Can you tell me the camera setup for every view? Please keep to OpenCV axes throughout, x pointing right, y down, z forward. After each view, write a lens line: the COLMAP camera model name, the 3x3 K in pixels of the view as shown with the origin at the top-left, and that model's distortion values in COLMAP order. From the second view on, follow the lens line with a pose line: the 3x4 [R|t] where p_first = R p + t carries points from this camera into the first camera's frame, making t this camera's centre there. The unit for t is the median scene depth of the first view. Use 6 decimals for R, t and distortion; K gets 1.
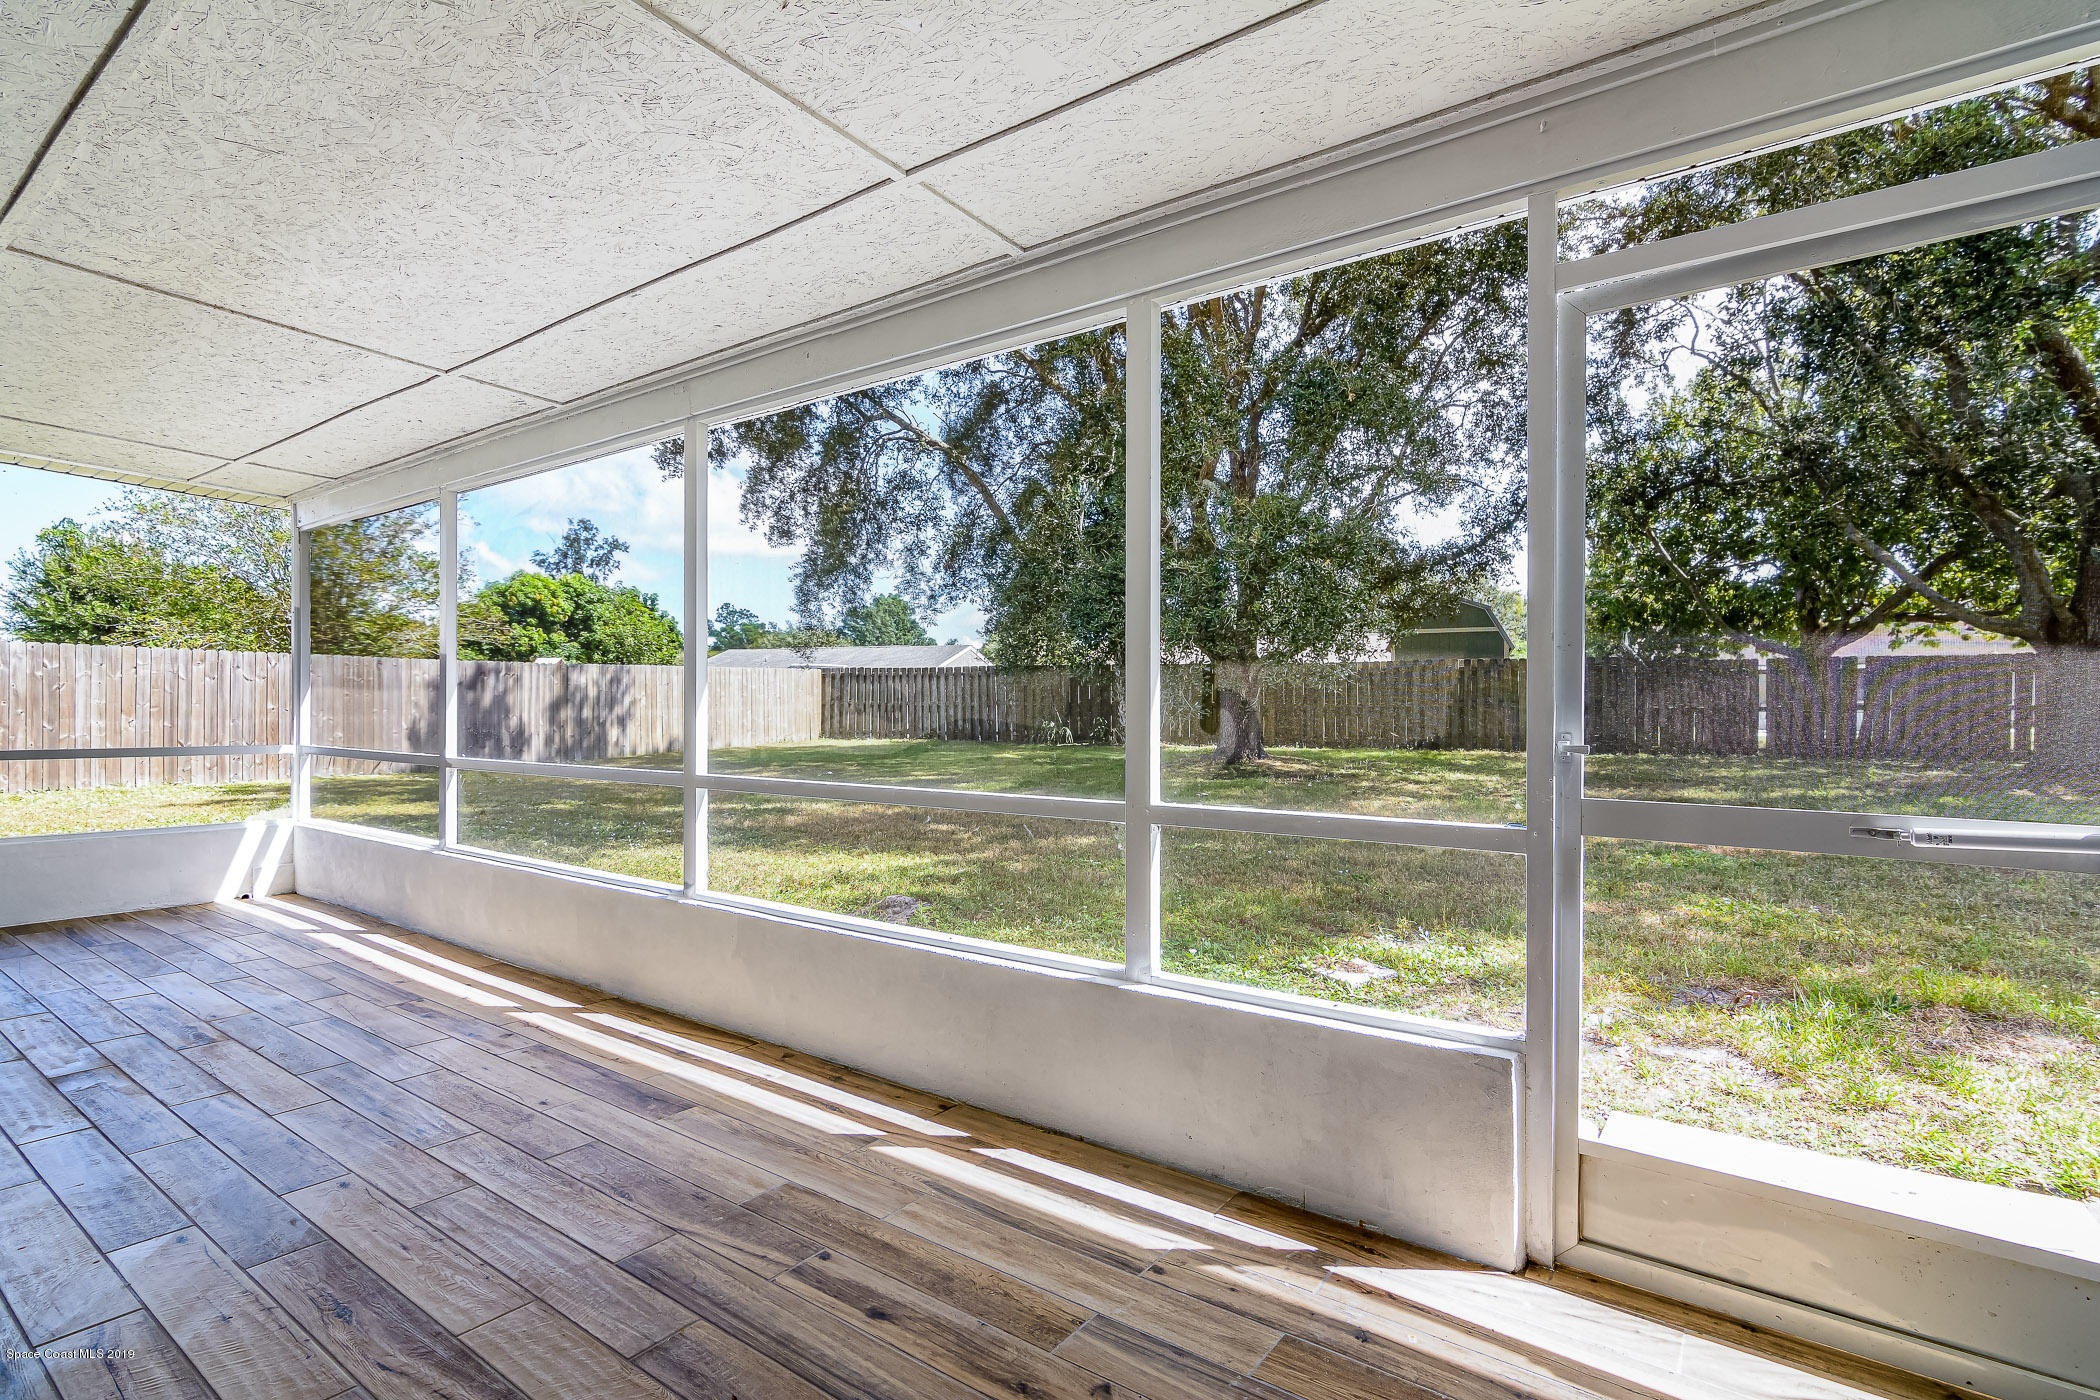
lens RADIAL K [[973.1, 0, 1053.4], [0, 973.1, 706.3], [0, 0, 1]] dist [0.001947, 0.000318]
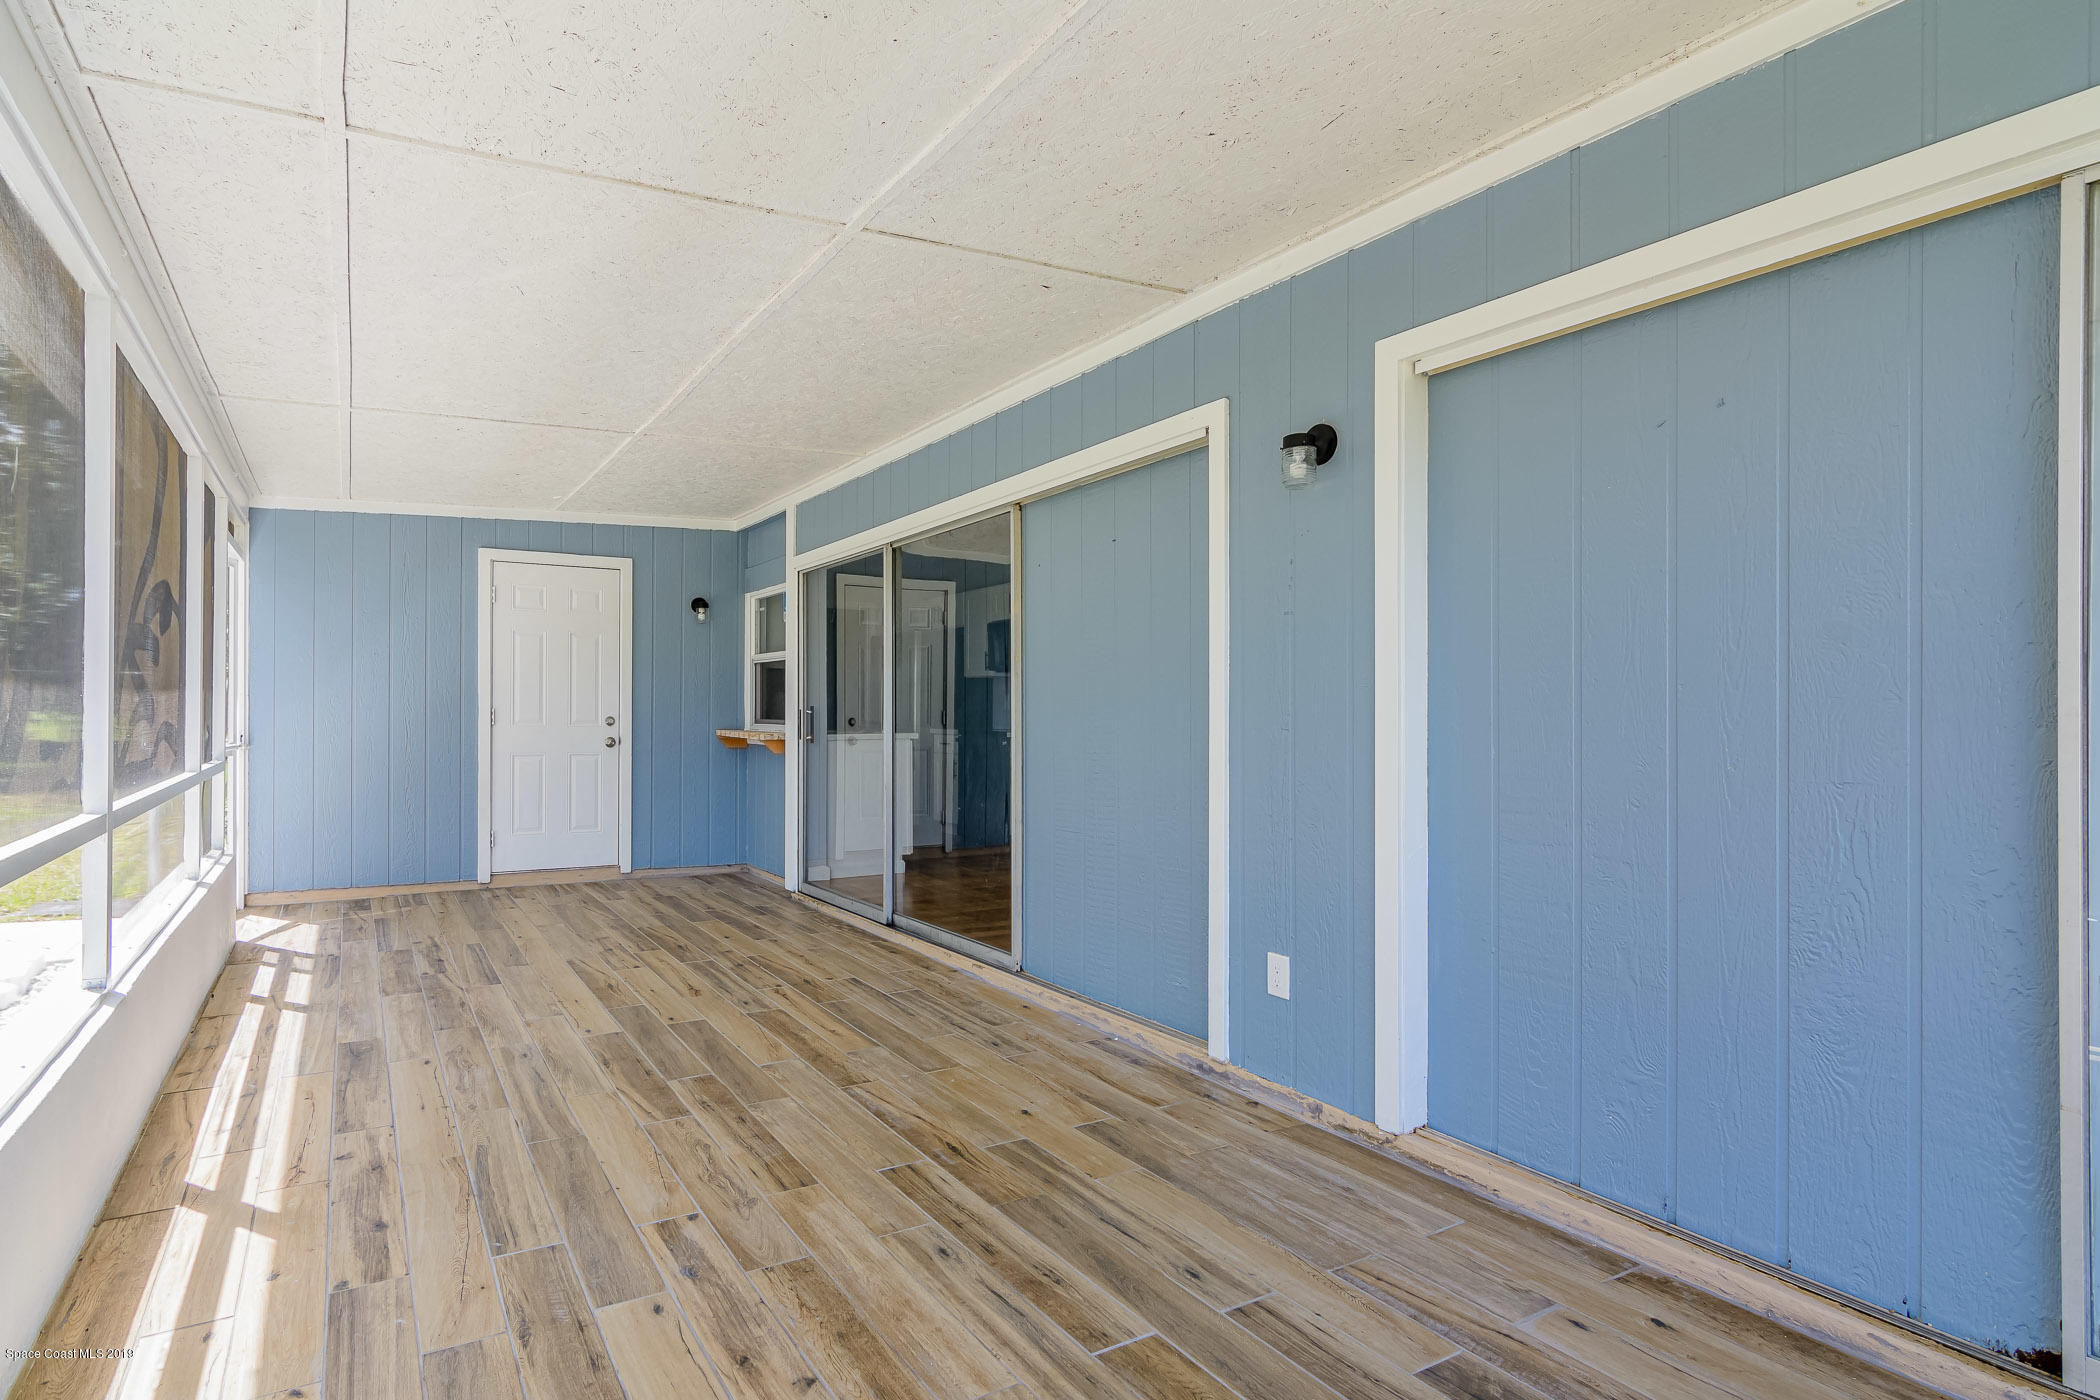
lens RADIAL K [[973.1, 0, 1048.1], [0, 973.1, 710.7], [0, 0, 1]] dist [0.001947, 0.000318]
pose [[-0.947969, -0.002735, 0.318349, -1.313364], [-0.007081, 0.999897, -0.012496, -0.004434], [-0.318282, -0.014100, -0.947891, 1.539812]]
